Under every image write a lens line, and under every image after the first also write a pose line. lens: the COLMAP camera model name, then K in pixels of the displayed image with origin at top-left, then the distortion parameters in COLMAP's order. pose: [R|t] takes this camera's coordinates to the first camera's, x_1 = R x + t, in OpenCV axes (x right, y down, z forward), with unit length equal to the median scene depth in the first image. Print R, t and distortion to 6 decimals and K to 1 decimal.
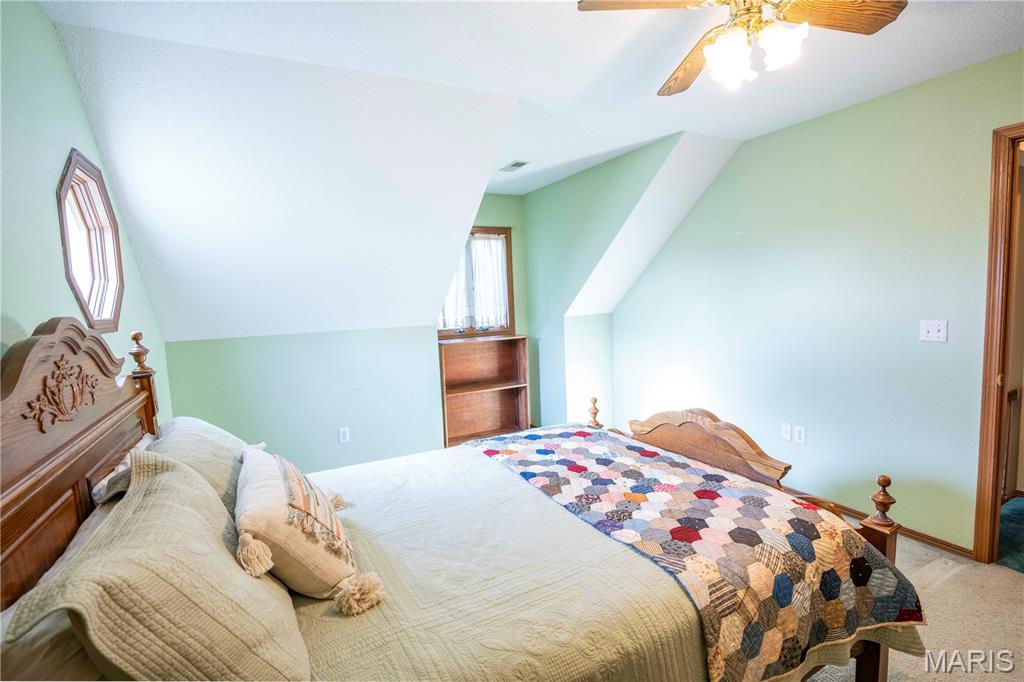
lens RADIAL K [[475.6, 0, 513.7], [0, 475.6, 329.7], [0, 0, 1]] dist [-0.074550, 0.028469]
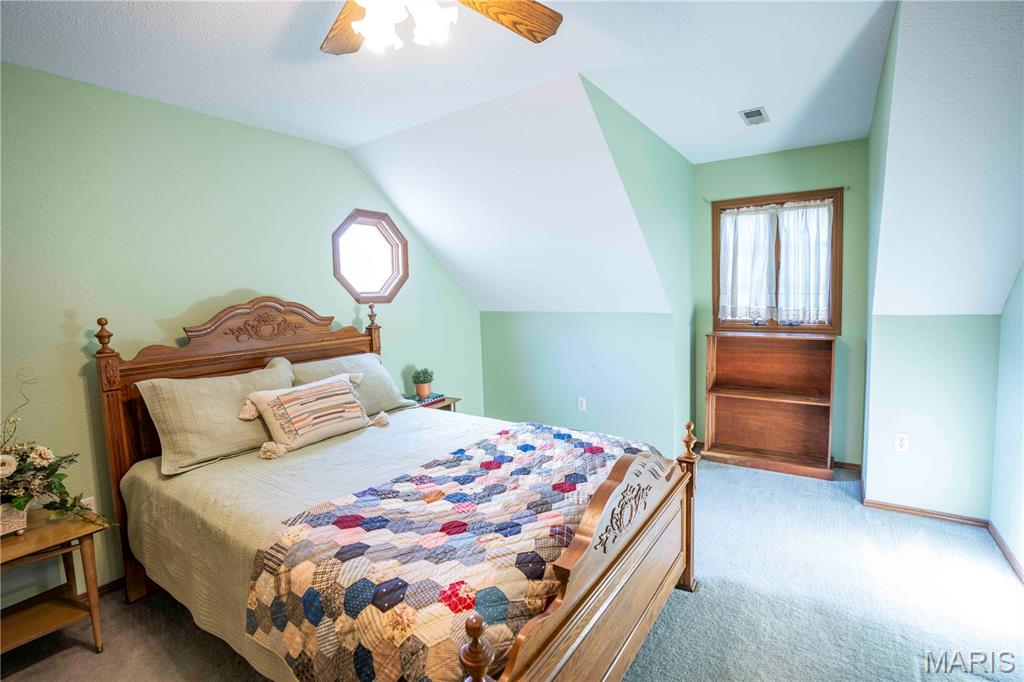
lens RADIAL K [[475.6, 0, 513.7], [0, 475.6, 329.7], [0, 0, 1]] dist [-0.074550, 0.028469]
pose [[0.456705, 0.100766, -0.883893, 0.895181], [-0.057024, 0.994837, 0.083950, -0.065614], [0.887789, 0.012063, 0.460093, 0.522967]]
